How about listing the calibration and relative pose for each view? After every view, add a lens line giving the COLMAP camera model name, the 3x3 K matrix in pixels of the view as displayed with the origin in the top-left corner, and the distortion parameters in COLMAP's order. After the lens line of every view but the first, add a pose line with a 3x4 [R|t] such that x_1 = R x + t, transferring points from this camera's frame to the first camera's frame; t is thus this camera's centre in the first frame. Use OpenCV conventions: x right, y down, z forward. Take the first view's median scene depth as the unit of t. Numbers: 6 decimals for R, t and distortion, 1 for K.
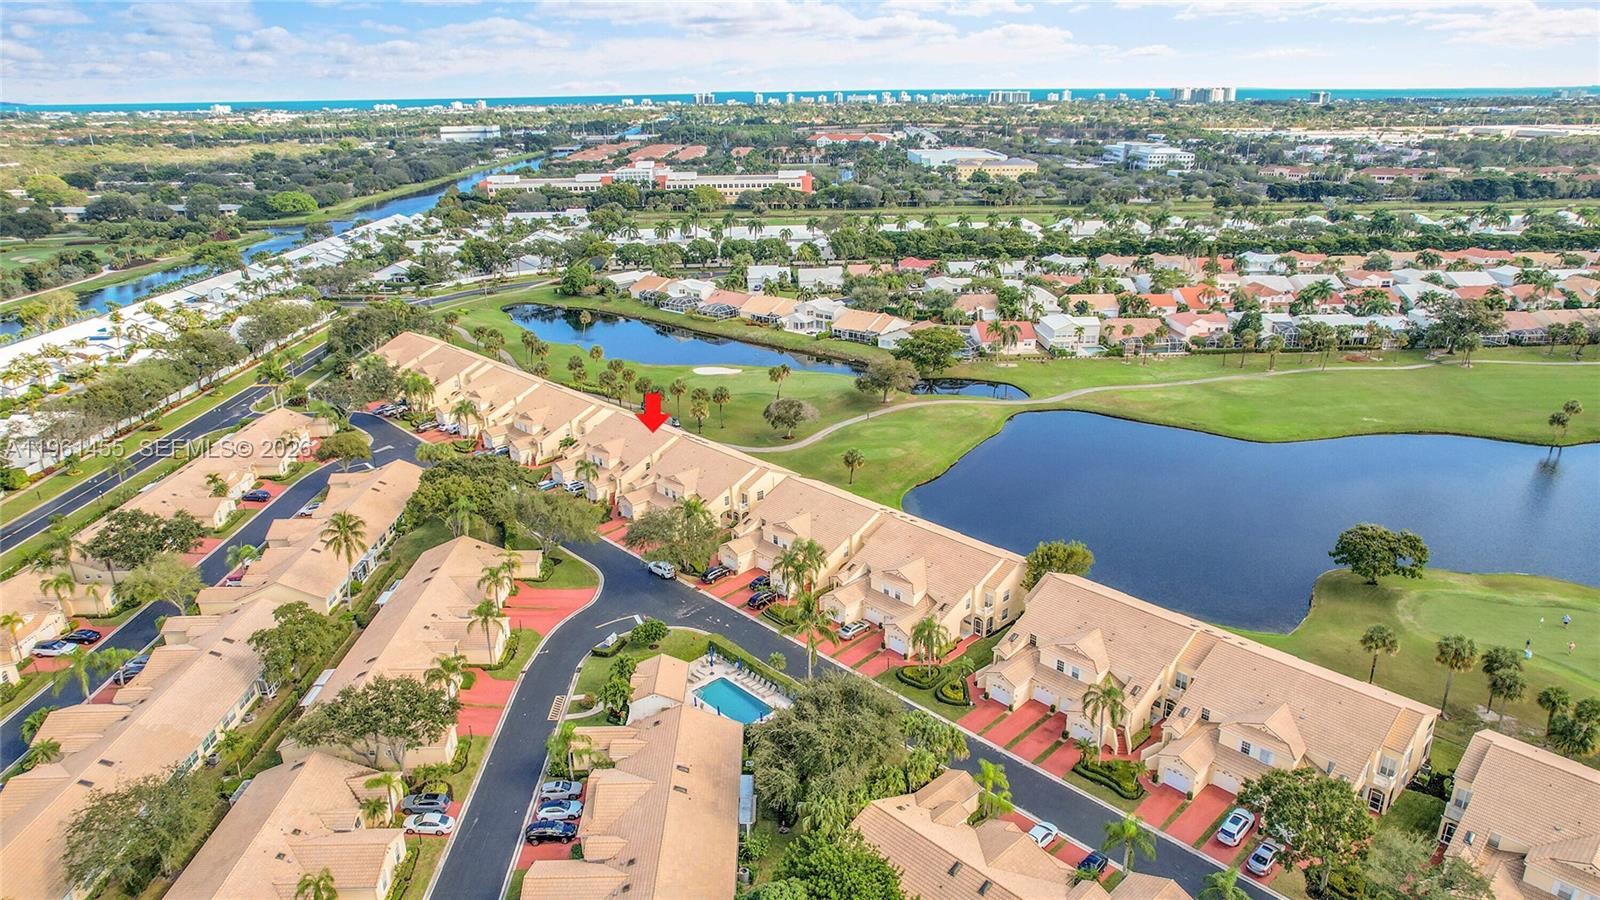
lens RADIAL K [[1021.1, 0, 805.2], [0, 1021.1, 449.5], [0, 0, 1]] dist [-0.073275, 0.066380]
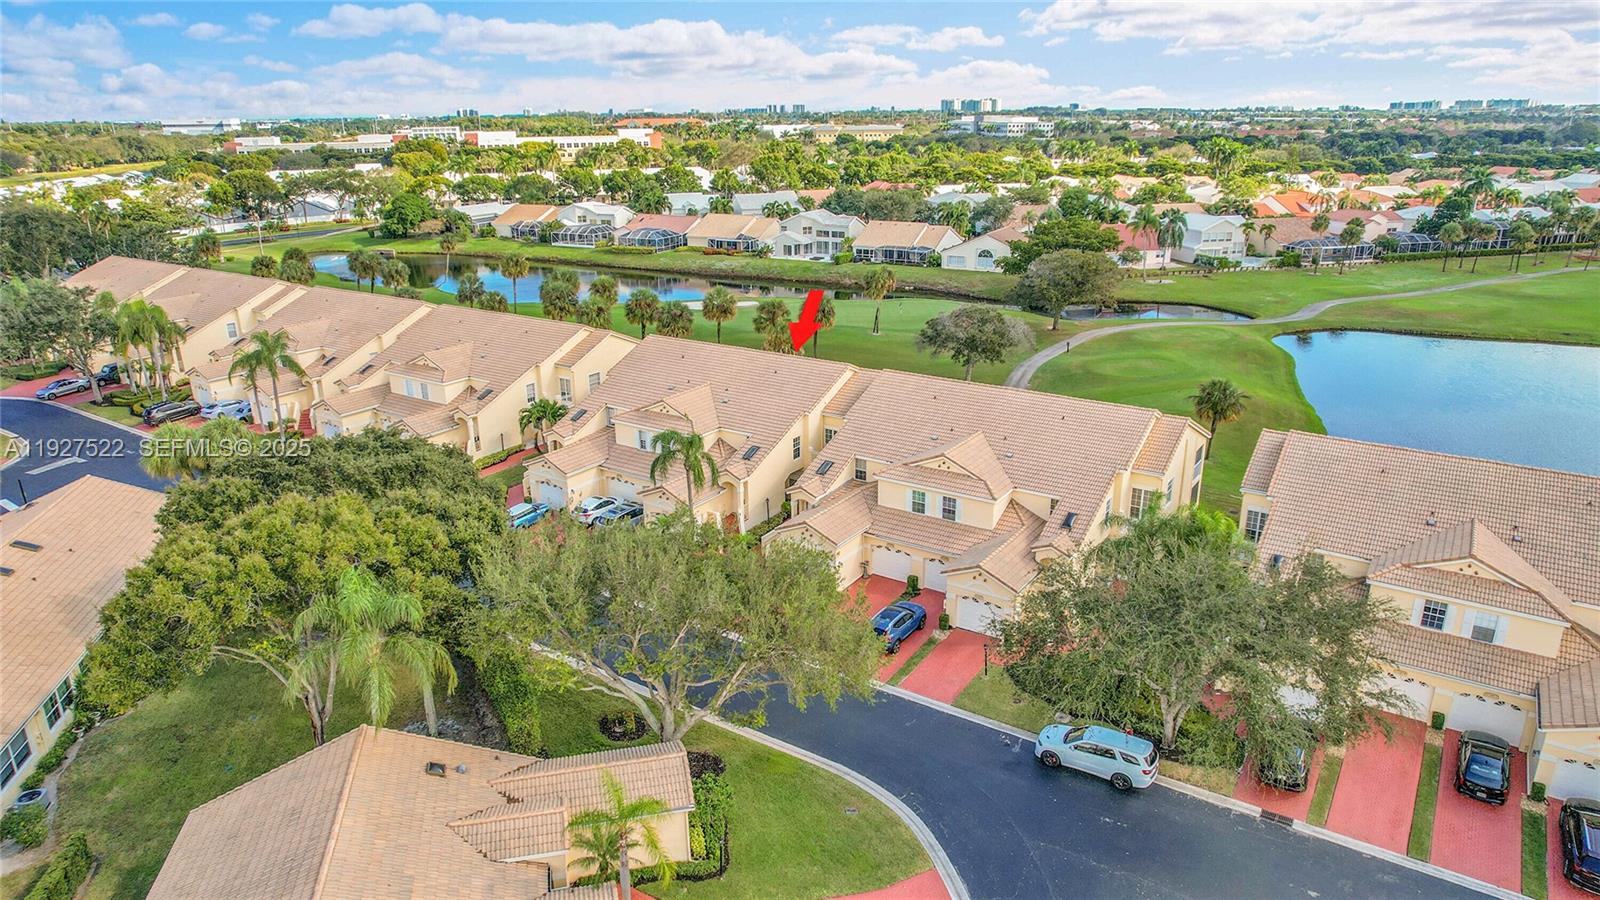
lens RADIAL K [[1021.1, 0, 805.2], [0, 1021.1, 449.5], [0, 0, 1]] dist [-0.073275, 0.066380]
pose [[0.975783, -0.066884, 0.208265, -0.189608], [0.071345, 0.997354, -0.013973, 0.019240], [-0.206779, 0.028493, 0.977973, 0.499515]]
